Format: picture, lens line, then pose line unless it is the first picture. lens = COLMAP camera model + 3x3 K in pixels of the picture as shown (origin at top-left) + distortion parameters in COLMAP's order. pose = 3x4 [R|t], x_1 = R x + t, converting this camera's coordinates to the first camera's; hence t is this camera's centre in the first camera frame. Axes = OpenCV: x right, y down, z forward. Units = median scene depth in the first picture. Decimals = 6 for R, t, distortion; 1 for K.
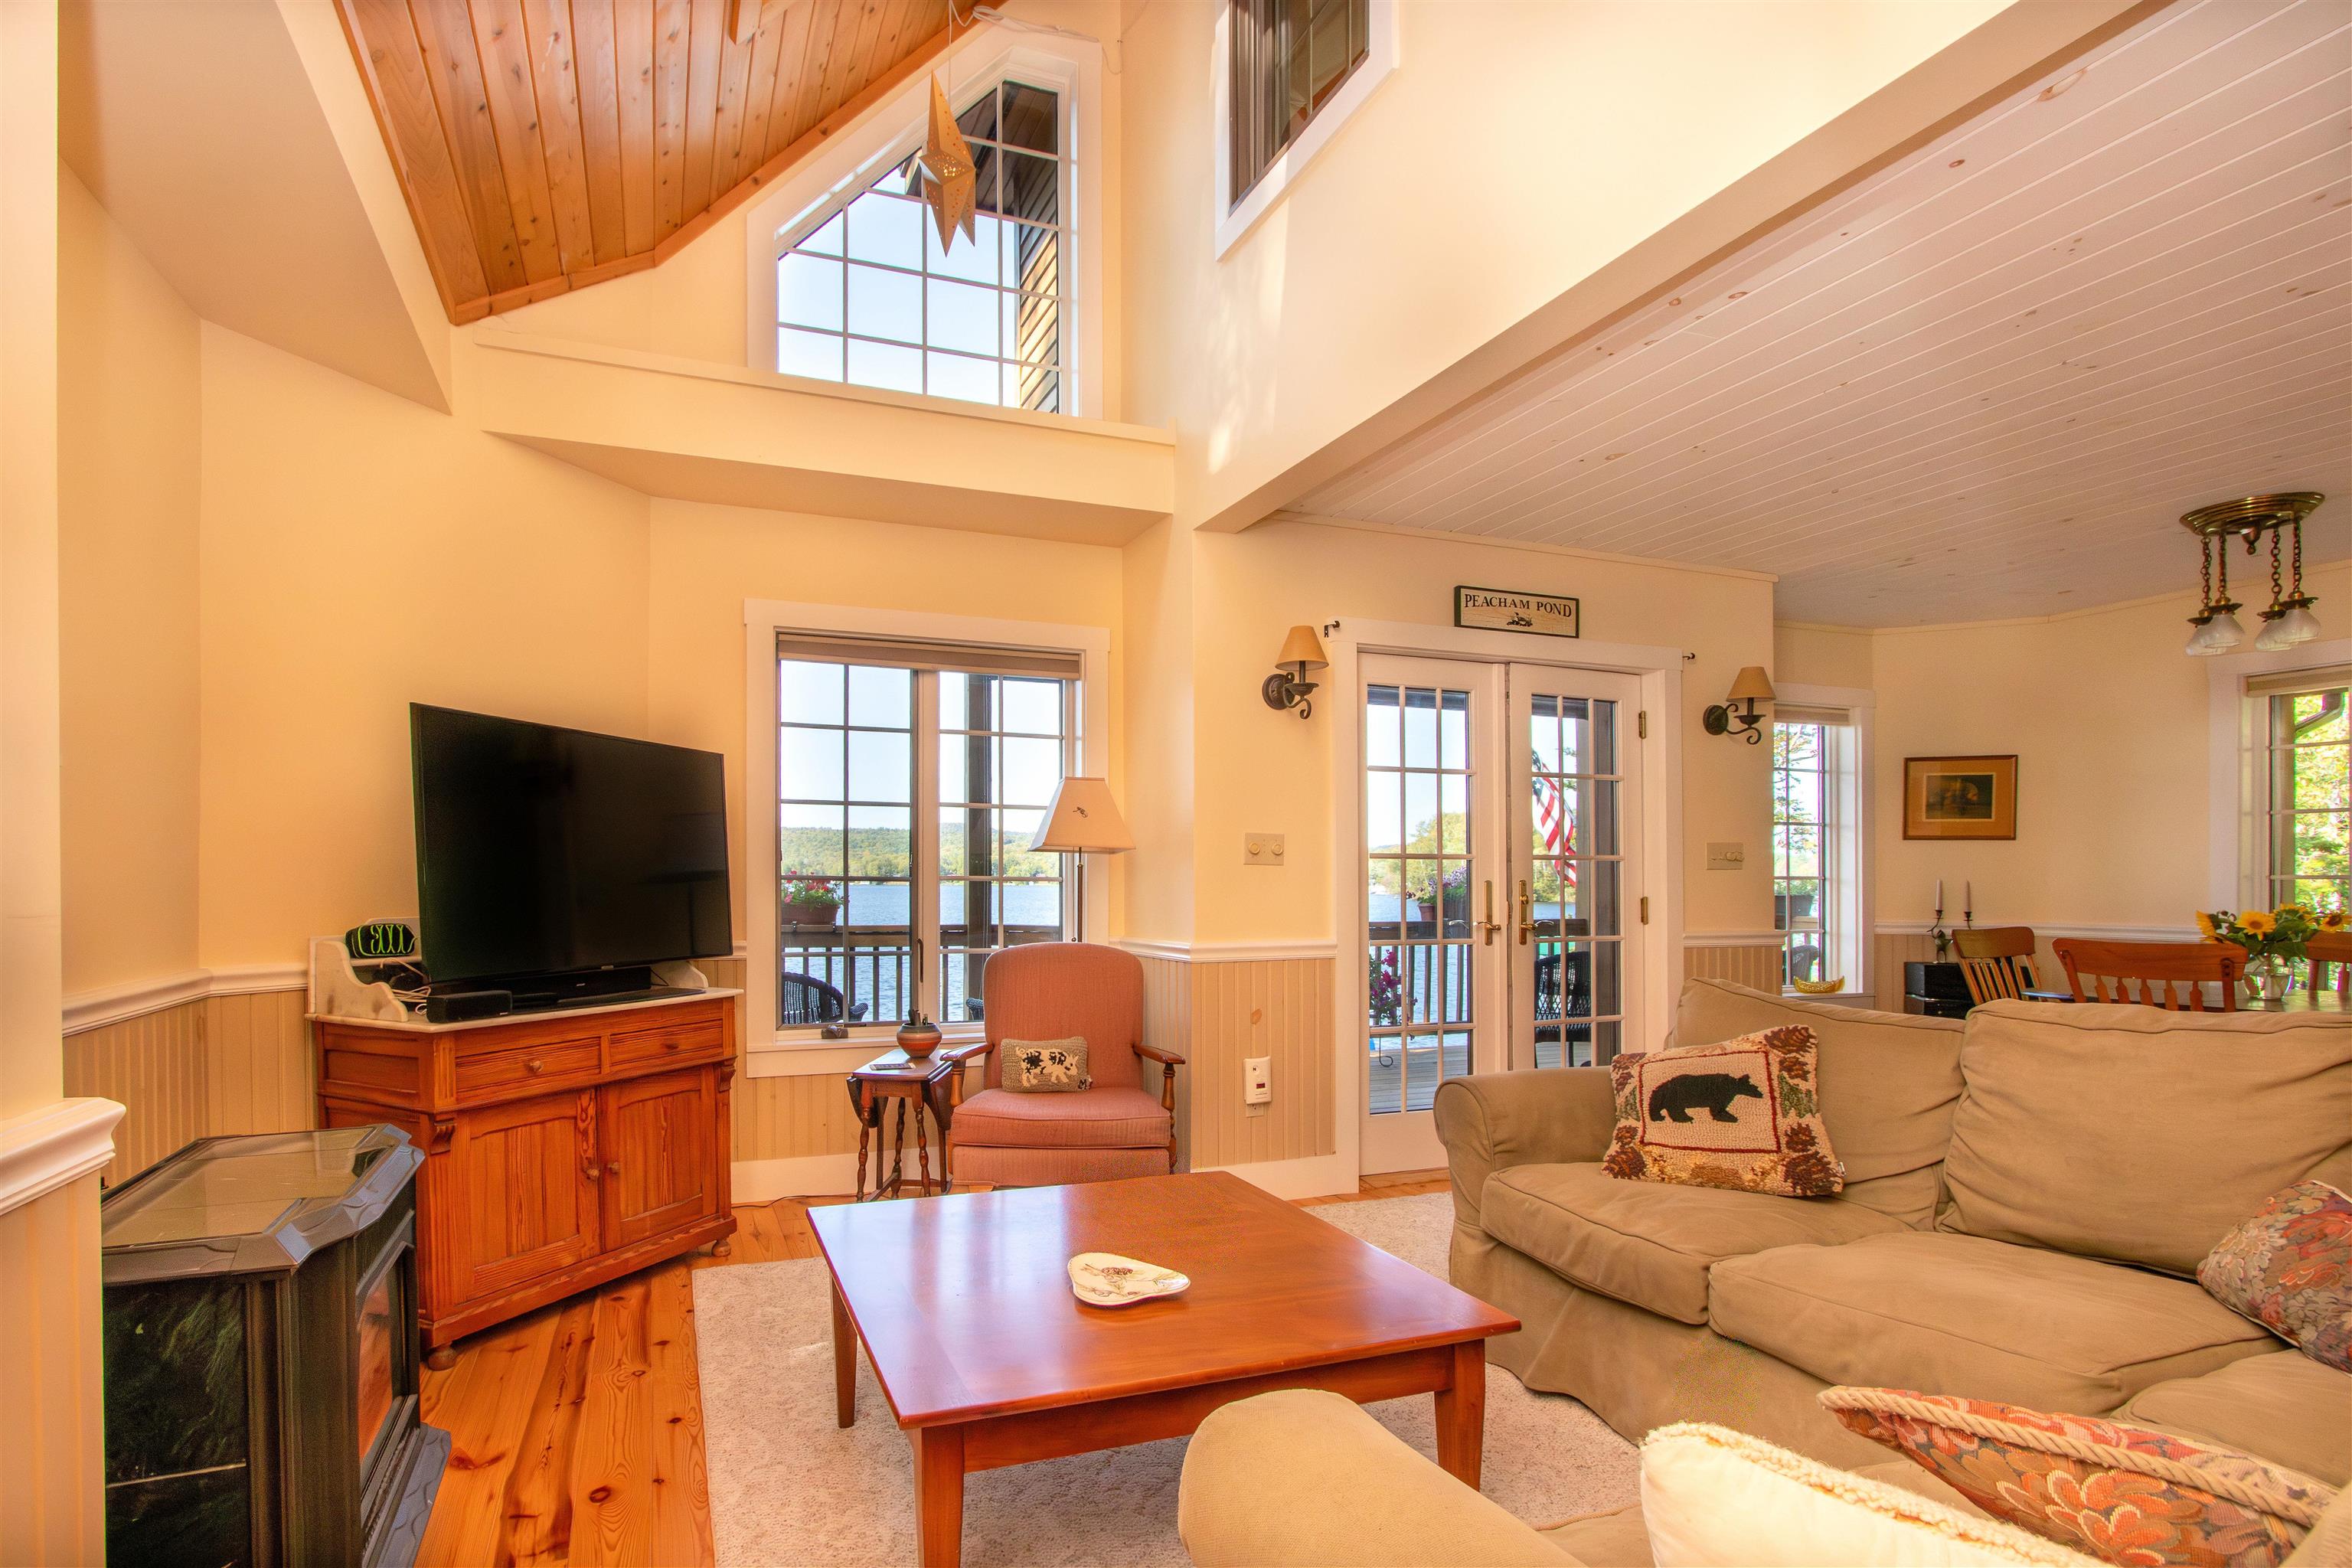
lens RADIAL K [[1095.8, 0, 1055.1], [0, 1095.8, 881.5], [0, 0, 1]] dist [-0.023157, 0.004482]
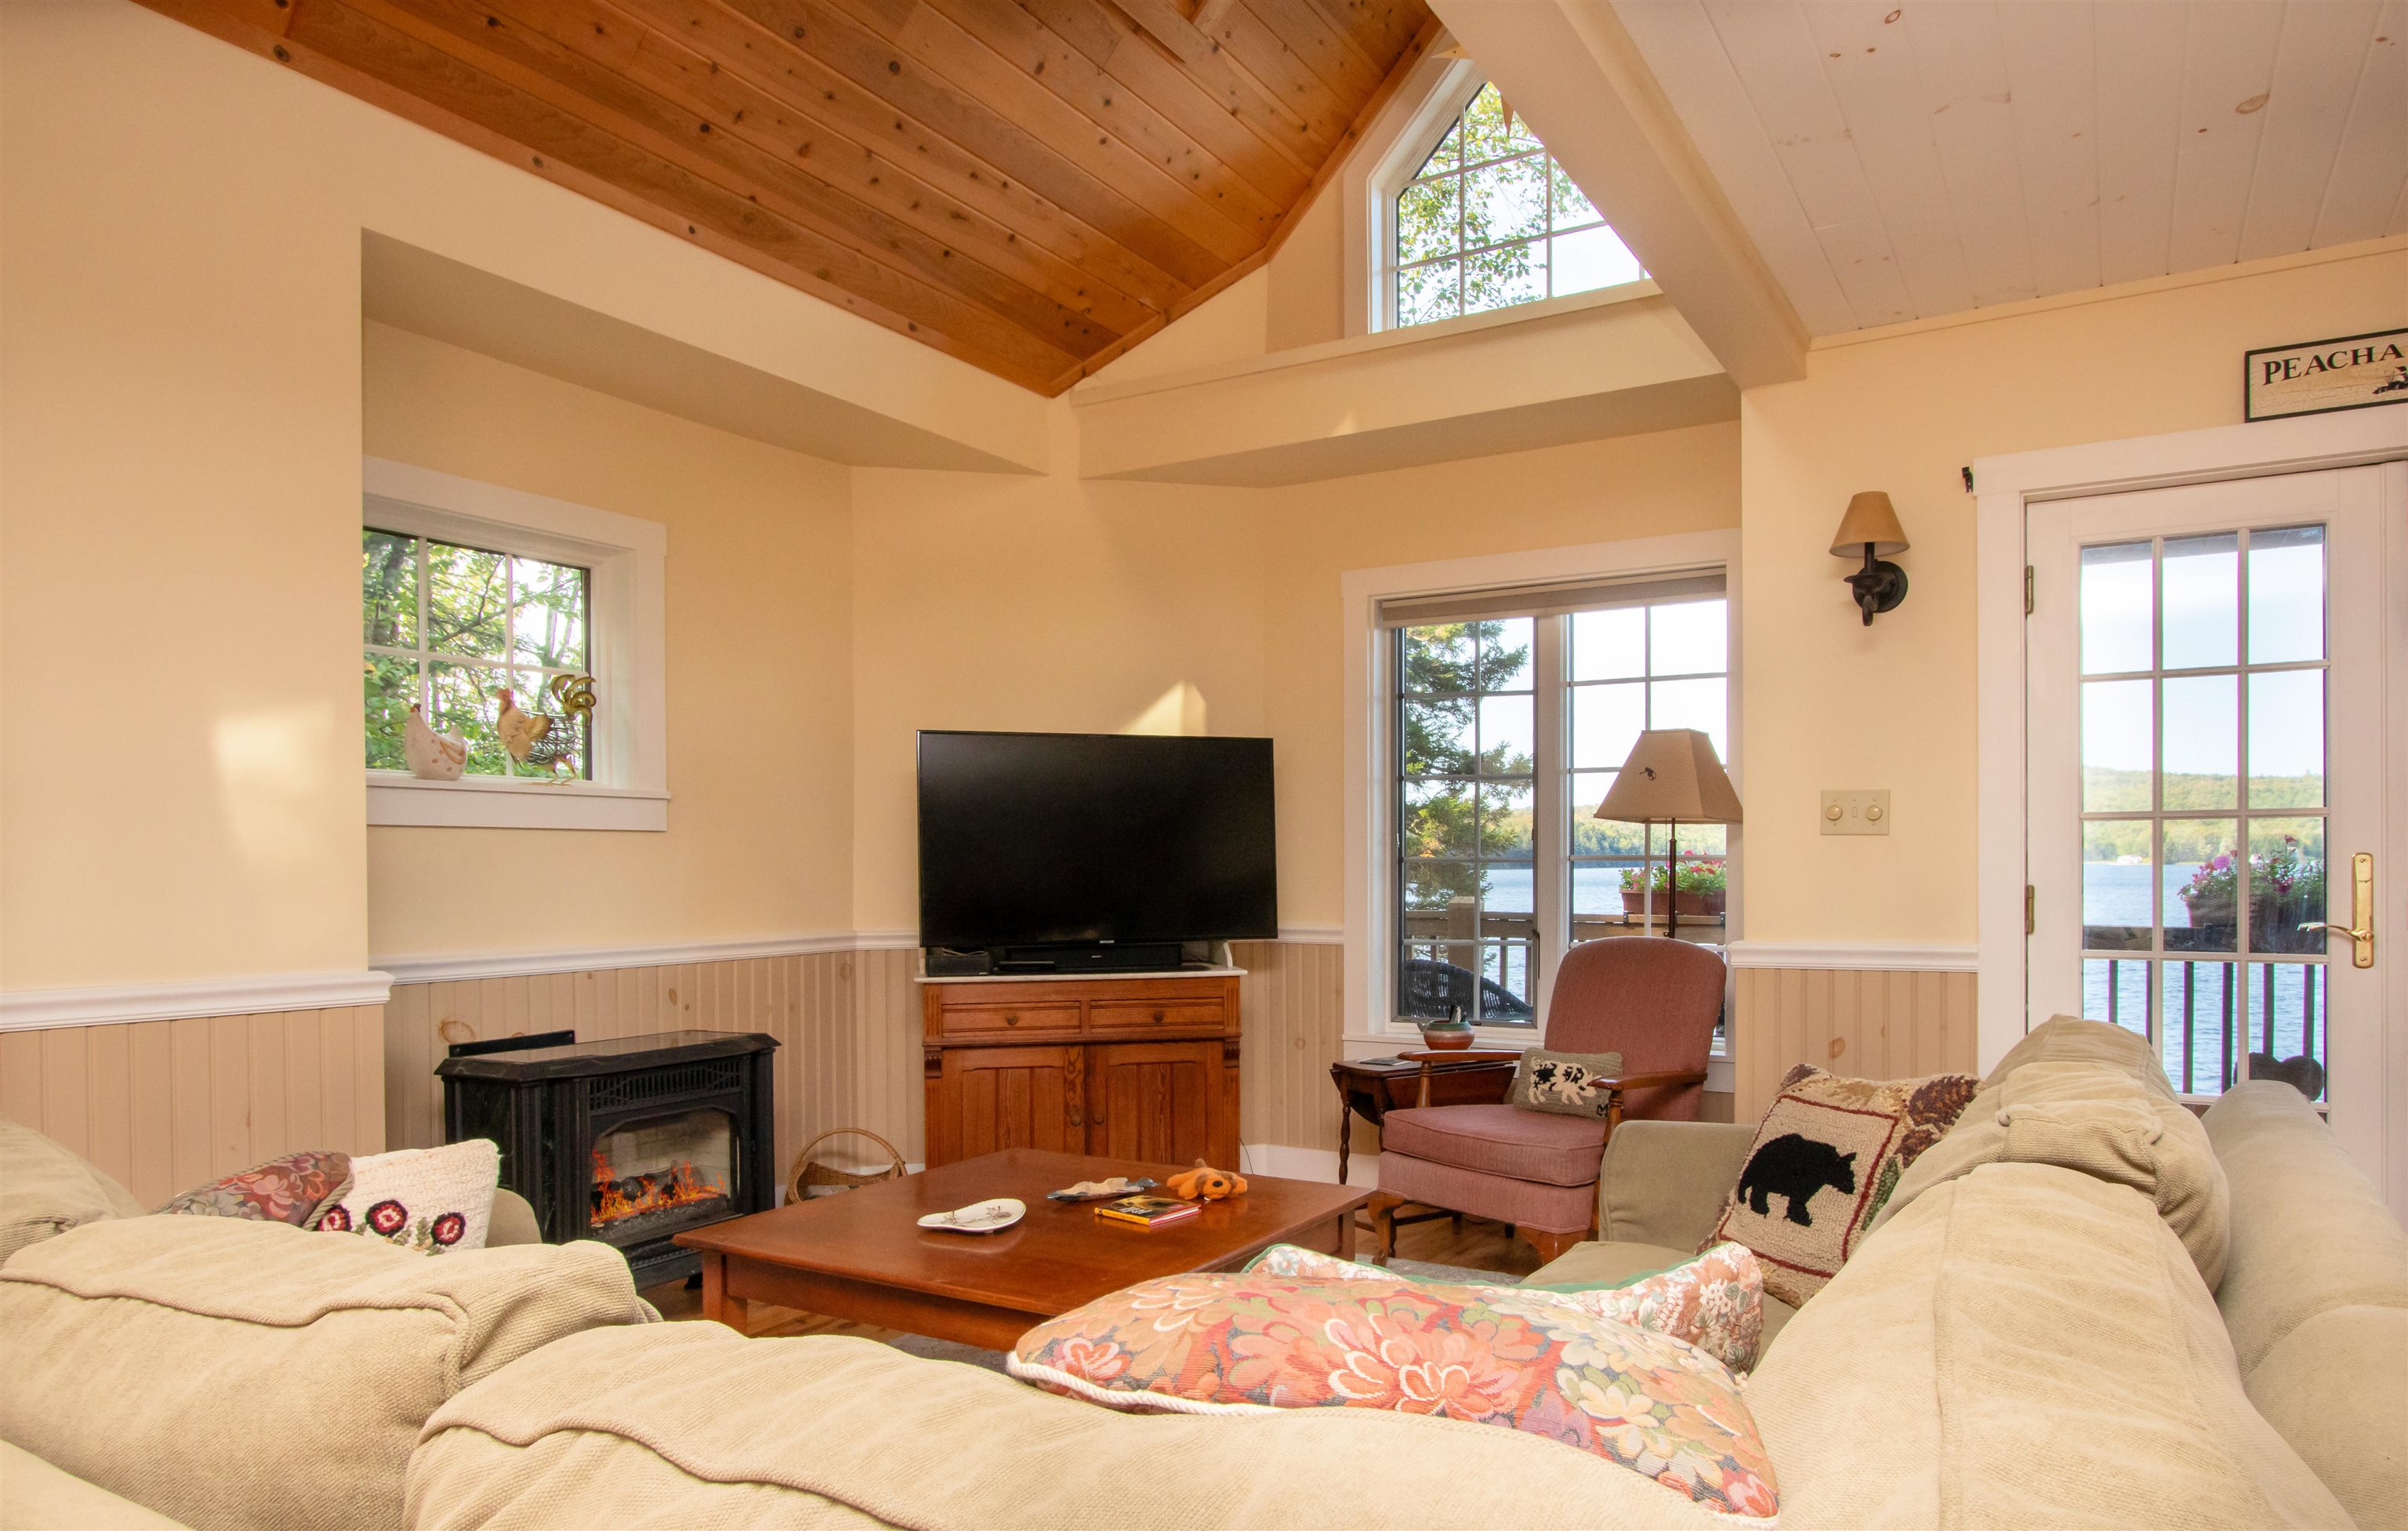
lens RADIAL K [[1422.7, 0, 1360.0], [0, 1422.7, 879.9], [0, 0, 1]] dist [-0.020037, 0.001346]
pose [[0.686006, -0.000531, -0.727595, 0.674457], [0.006735, 0.999962, 0.005620, 0.006829], [0.727564, -0.008756, 0.685984, 0.146894]]
